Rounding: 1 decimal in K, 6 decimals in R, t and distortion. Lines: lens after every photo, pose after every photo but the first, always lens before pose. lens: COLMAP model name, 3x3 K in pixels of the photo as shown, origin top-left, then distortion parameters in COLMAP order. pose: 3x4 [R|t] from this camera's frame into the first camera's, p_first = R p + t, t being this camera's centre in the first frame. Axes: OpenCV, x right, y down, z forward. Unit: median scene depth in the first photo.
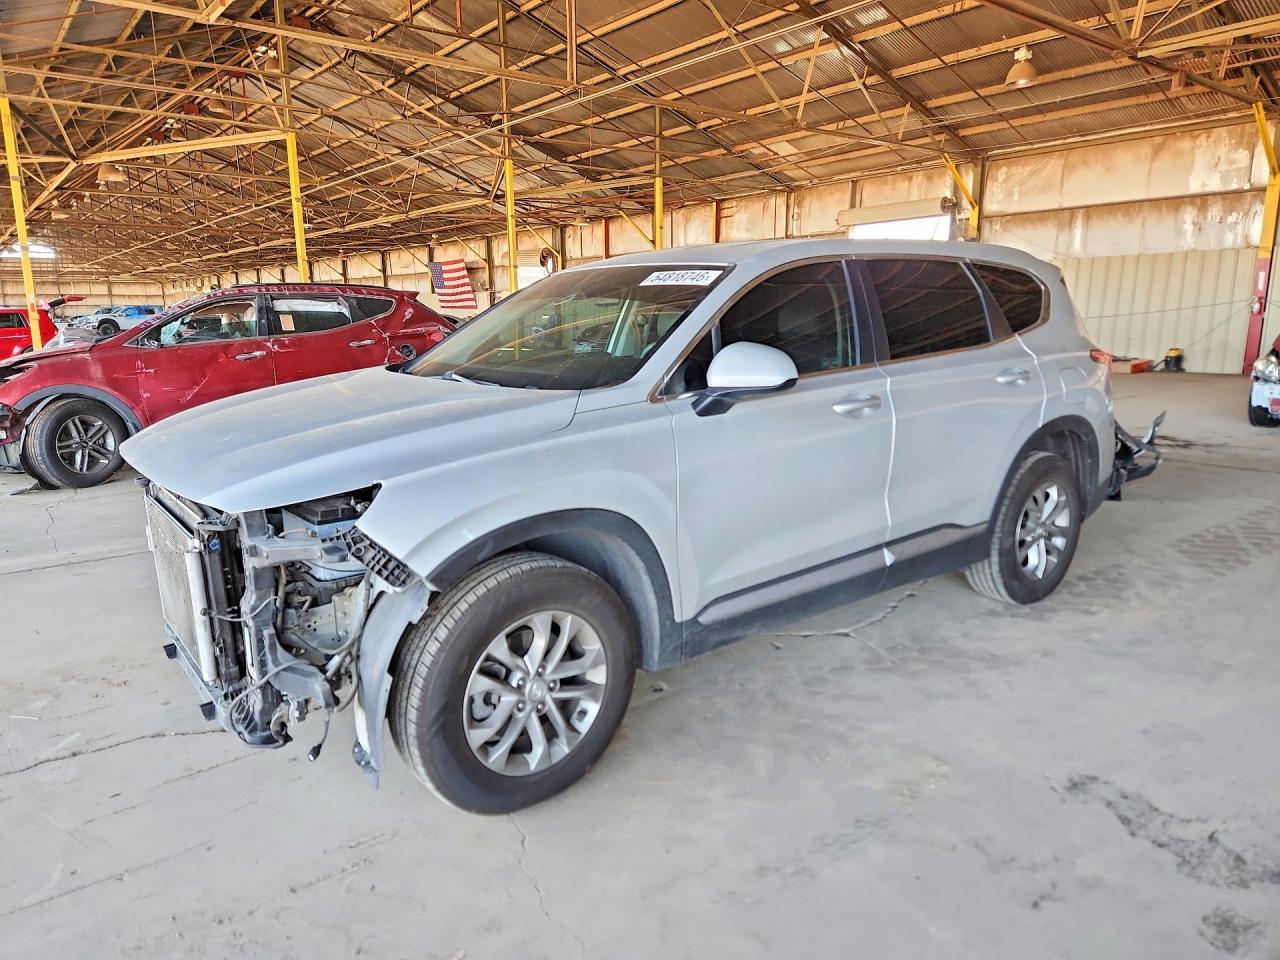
lens RADIAL K [[837.1, 0, 646.0], [0, 837.1, 490.4], [0, 0, 1]] dist [0.060698, -0.043345]
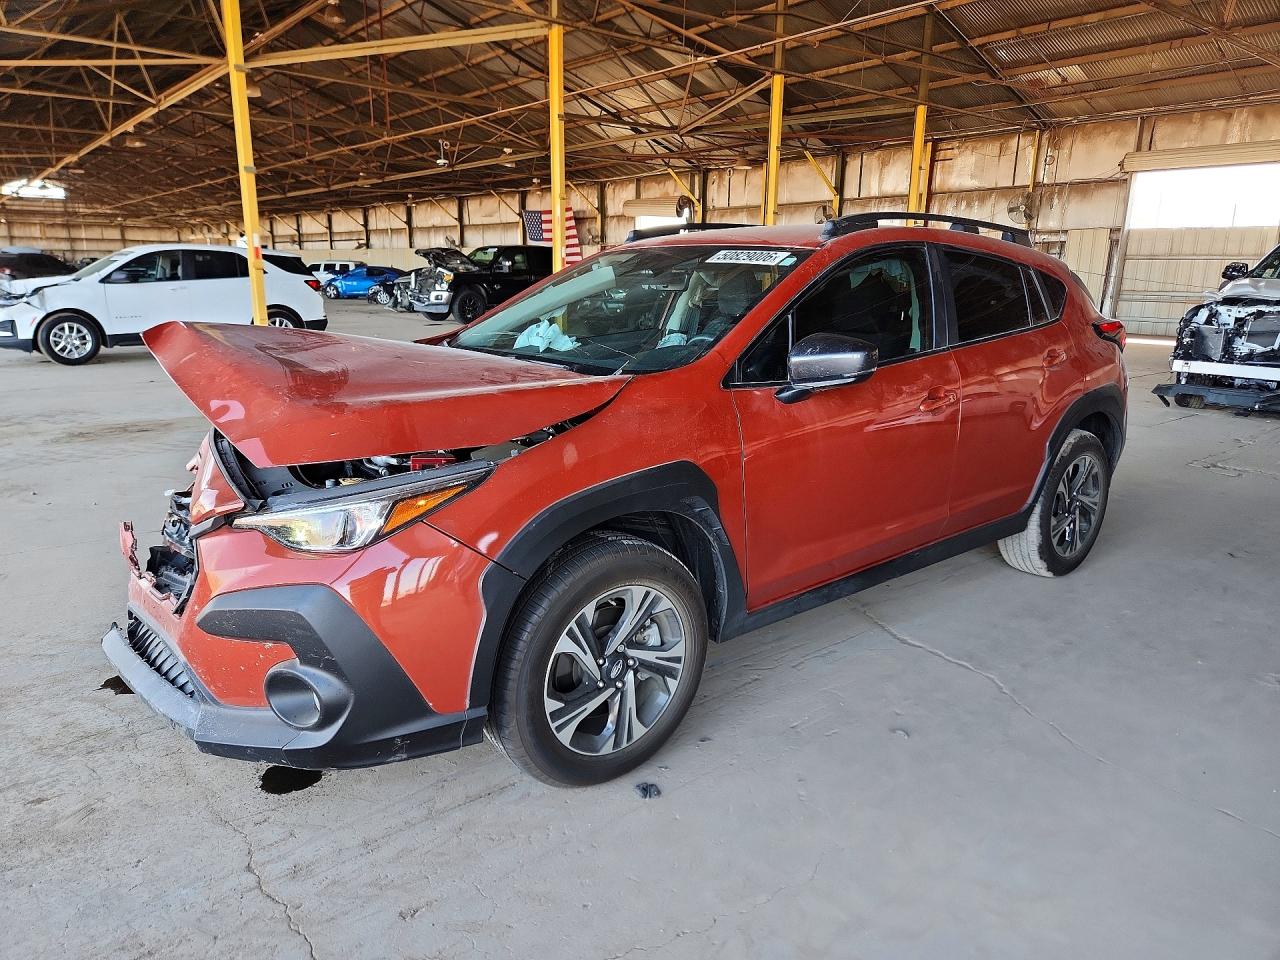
lens RADIAL K [[844.6, 0, 650.4], [0, 844.6, 479.3], [0, 0, 1]] dist [0.052768, -0.046889]
pose [[0.999605, 0.020296, 0.019417, -0.239933], [-0.020877, 0.999327, 0.030156, -0.029859], [-0.018792, -0.030549, 0.999357, 0.165723]]
